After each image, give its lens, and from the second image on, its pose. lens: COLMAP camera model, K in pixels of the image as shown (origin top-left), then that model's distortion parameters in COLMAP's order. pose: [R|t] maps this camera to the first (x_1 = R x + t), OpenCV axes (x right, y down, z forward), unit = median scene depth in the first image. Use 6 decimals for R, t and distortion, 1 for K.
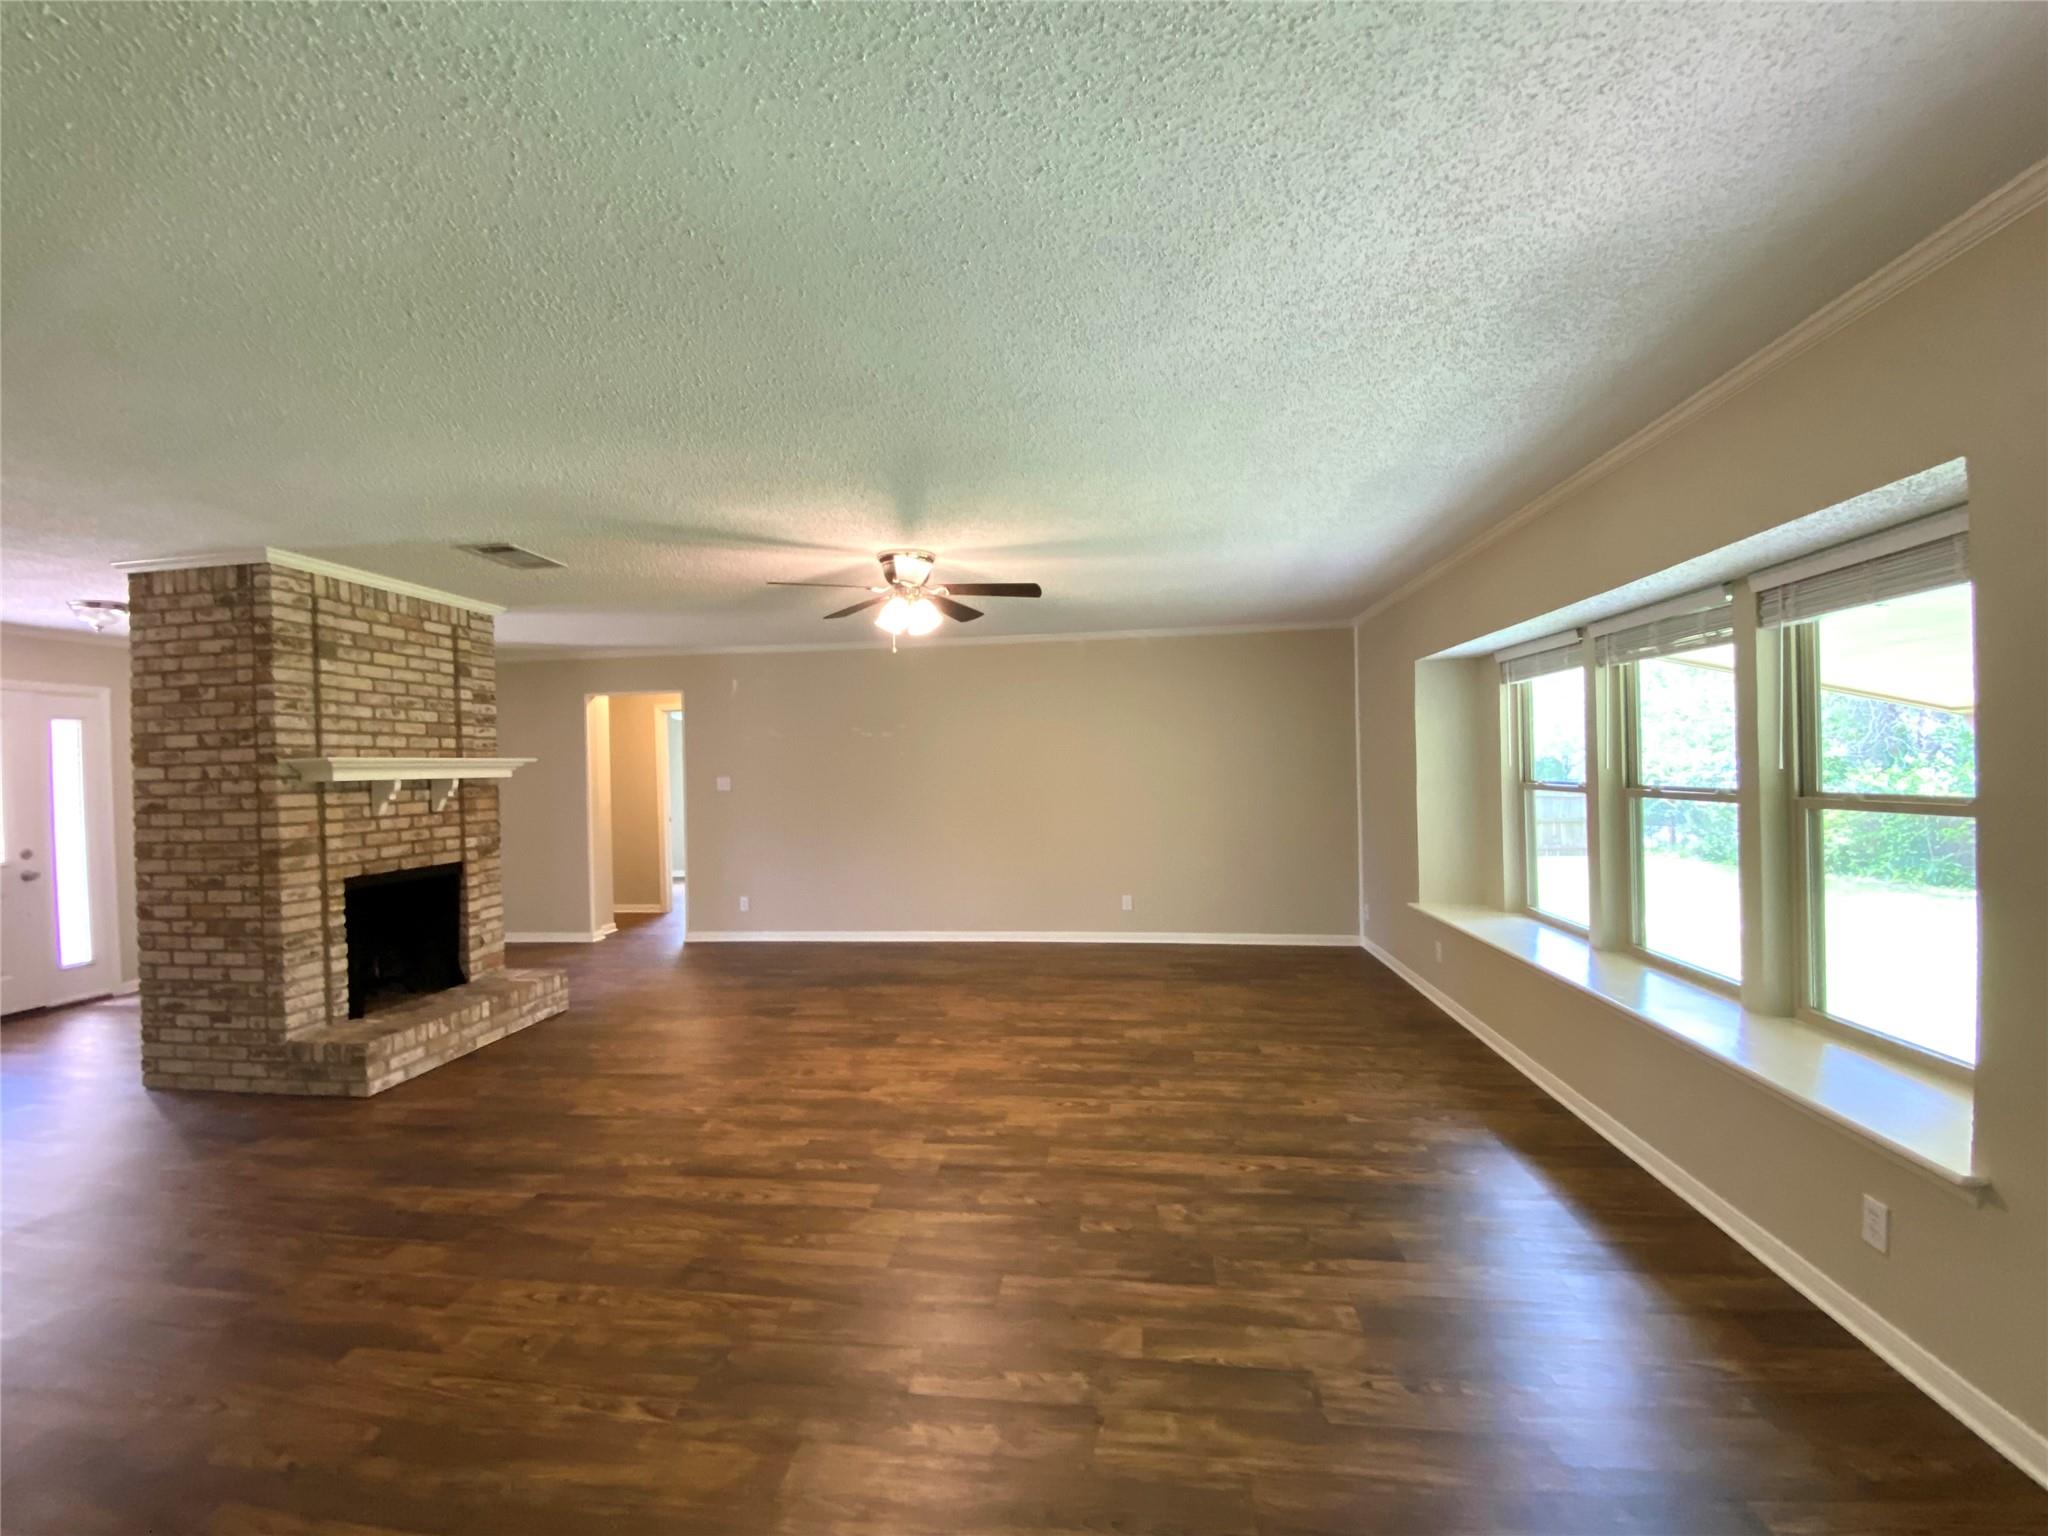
lens RADIAL K [[836.7, 0, 1034.0], [0, 836.7, 760.2], [0, 0, 1]] dist [0.001325, -0.012678]
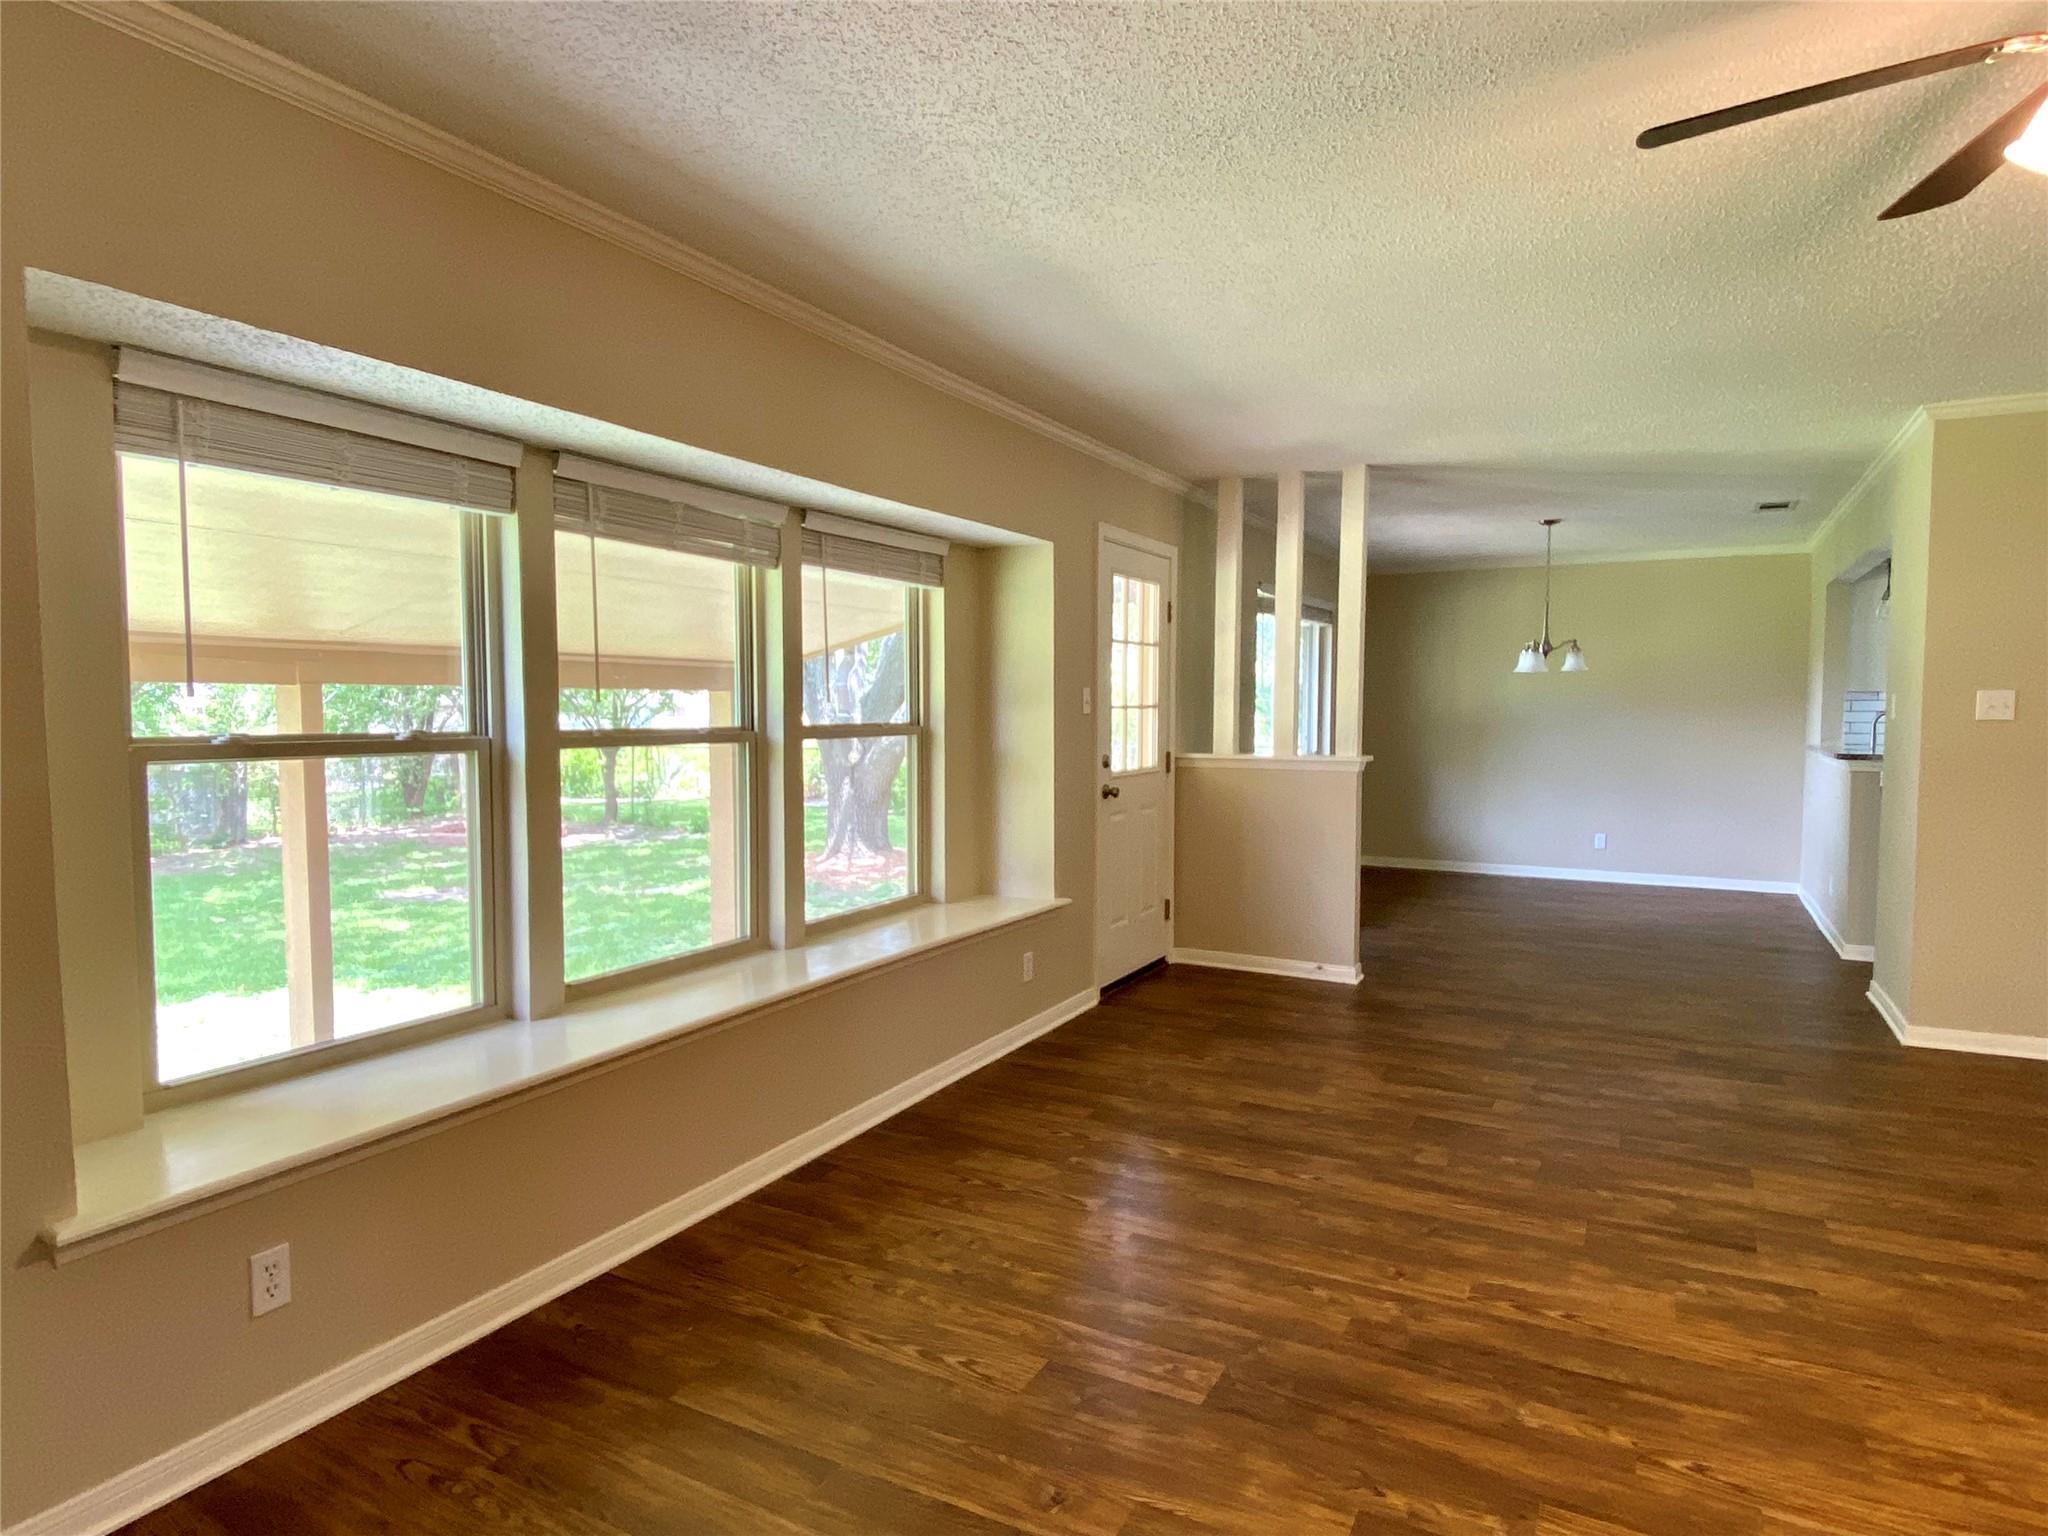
lens RADIAL K [[1141.0, 0, 1014.6], [0, 1141.0, 767.6], [0, 0, 1]] dist [-0.029909, -0.002217]
pose [[-0.920587, 0.009308, 0.390426, 0.067935], [0.026896, 0.998853, 0.039604, 0.031316], [-0.389610, 0.046960, -0.919782, 1.633610]]
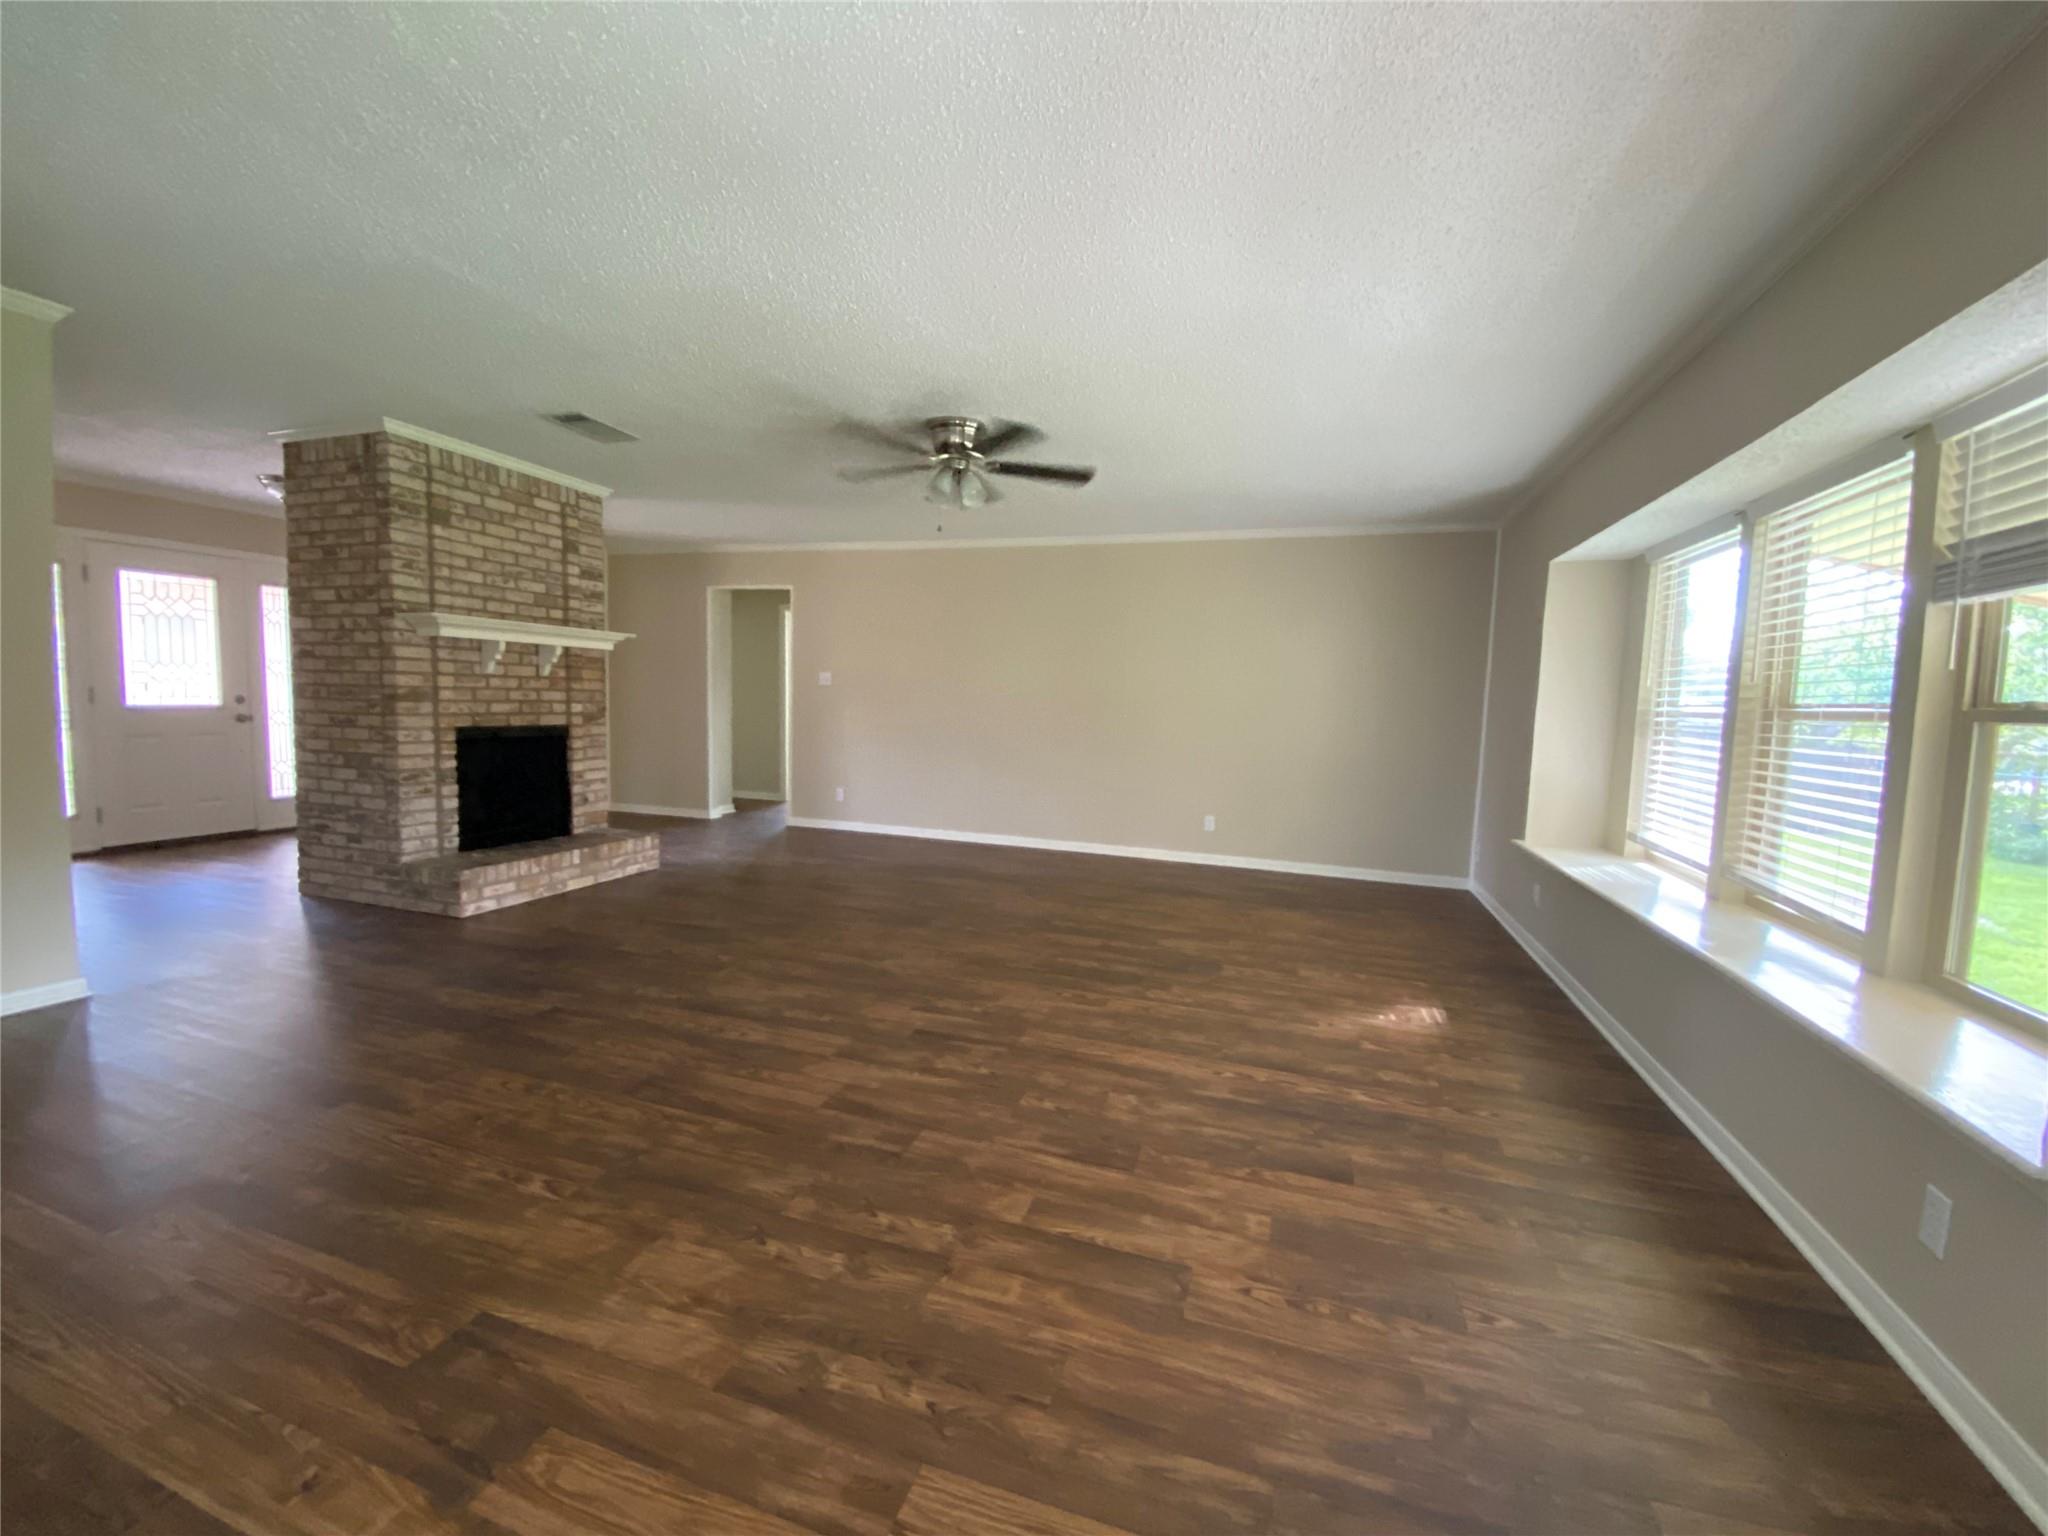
lens RADIAL K [[836.7, 0, 1035.8], [0, 836.7, 766.1], [0, 0, 1]] dist [0.001325, -0.012678]
pose [[0.980228, 0.070373, -0.184934, 0.154050], [-0.054711, 0.994575, 0.088475, 0.057846], [0.190157, -0.076607, 0.978760, 0.055969]]
